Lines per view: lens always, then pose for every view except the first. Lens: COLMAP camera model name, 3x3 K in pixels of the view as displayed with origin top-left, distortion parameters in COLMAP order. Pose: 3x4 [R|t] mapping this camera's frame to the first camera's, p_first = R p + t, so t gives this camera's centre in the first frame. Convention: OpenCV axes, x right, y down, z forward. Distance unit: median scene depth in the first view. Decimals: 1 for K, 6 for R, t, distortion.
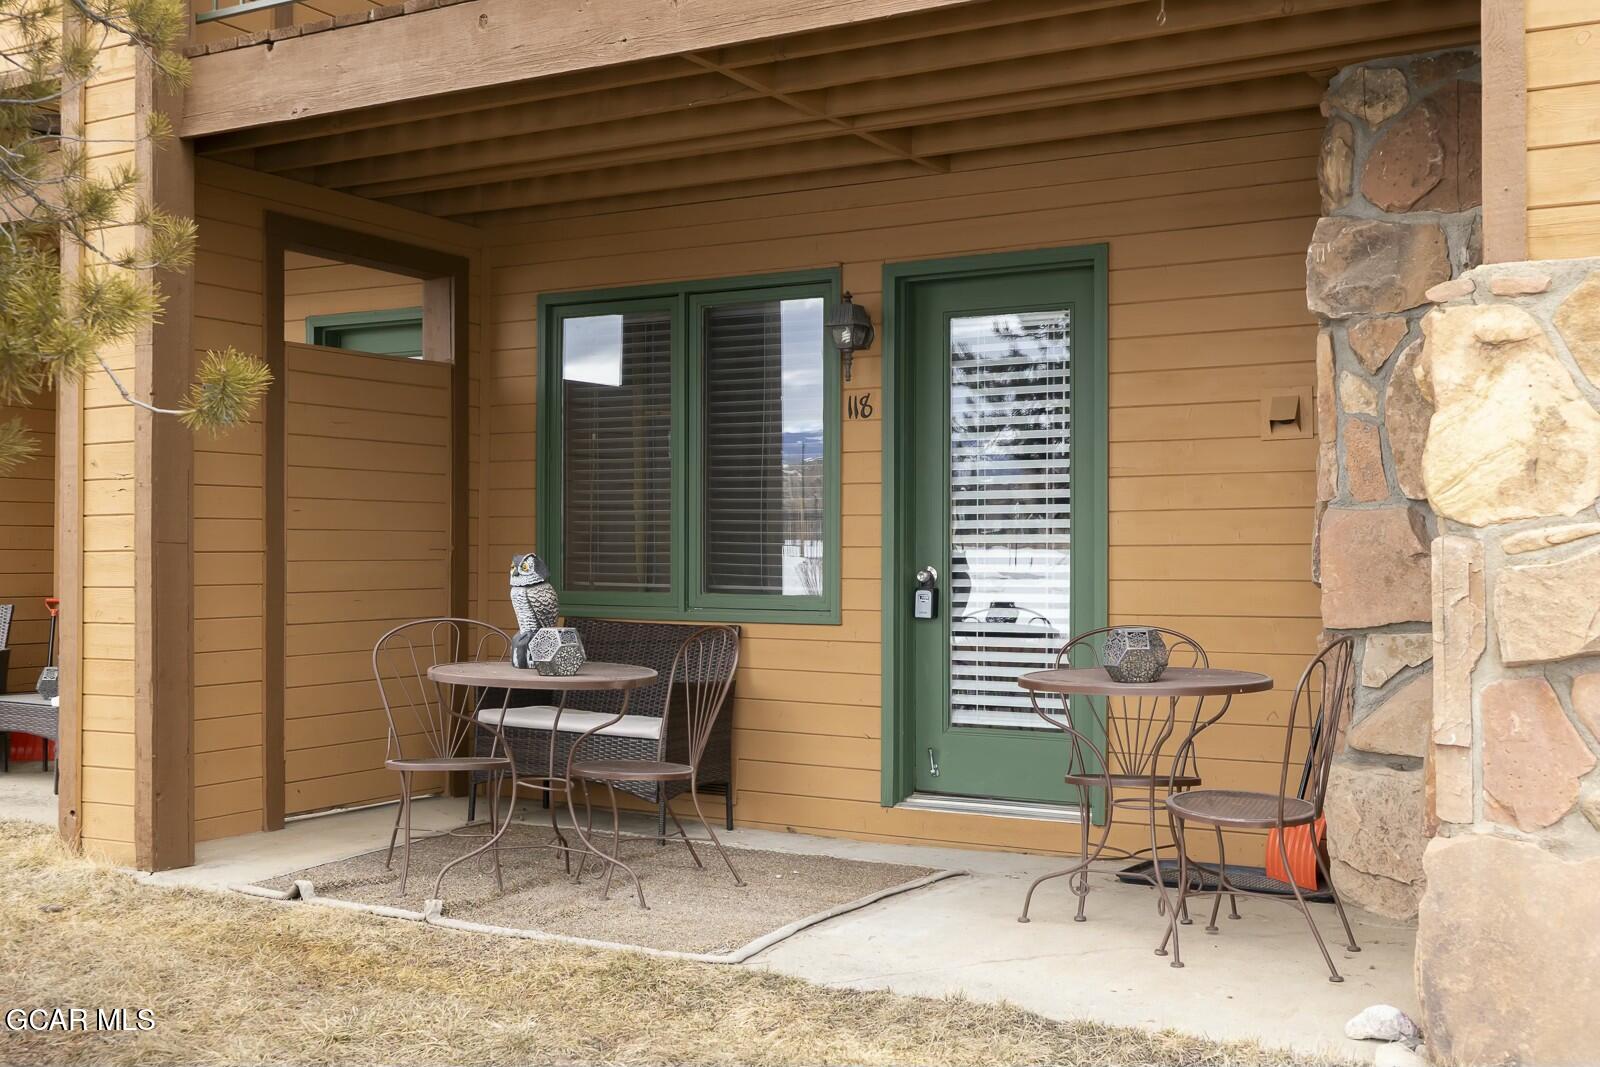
lens RADIAL K [[1704.9, 0, 800.1], [0, 1704.9, 526.1], [0, 0, 1]] dist [-0.007255, 0.000000]
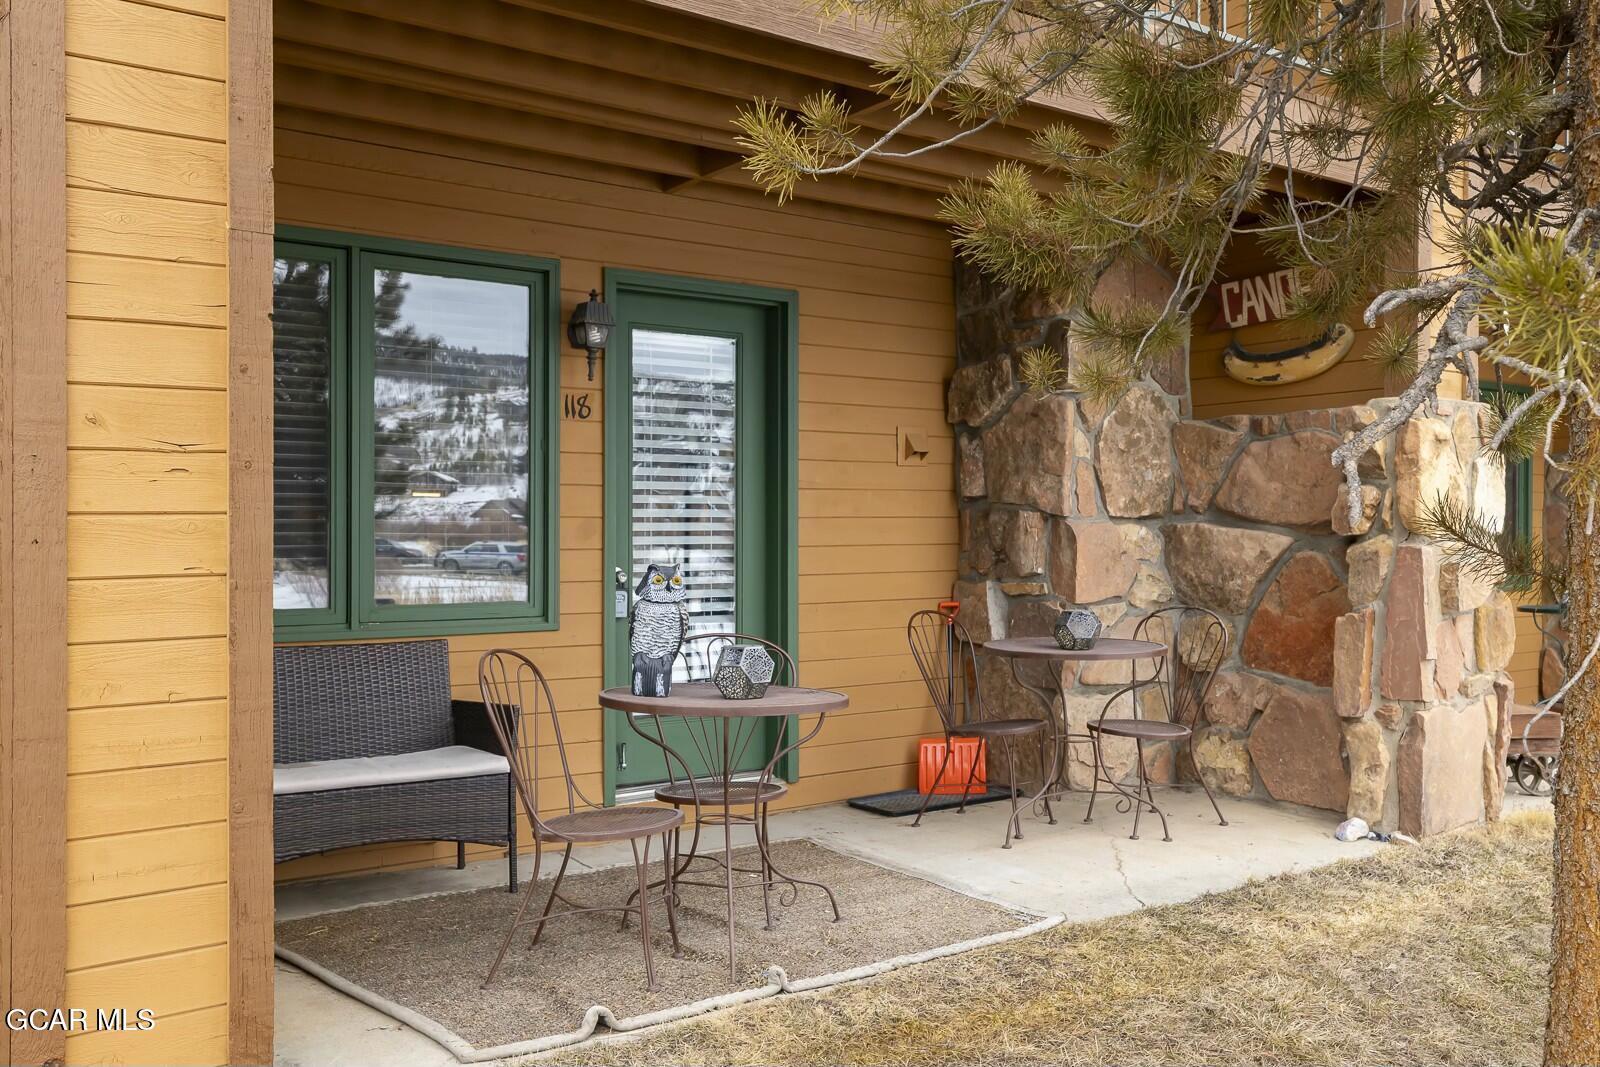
lens RADIAL K [[1518.7, 0, 798.9], [0, 1518.7, 543.3], [0, 0, 1]] dist [0.005876, 0.000000]
pose [[0.356615, -0.010160, 0.934196, -0.815410], [-0.013008, 0.999790, 0.015839, -0.007607], [-0.934161, -0.017801, 0.356408, 0.627227]]
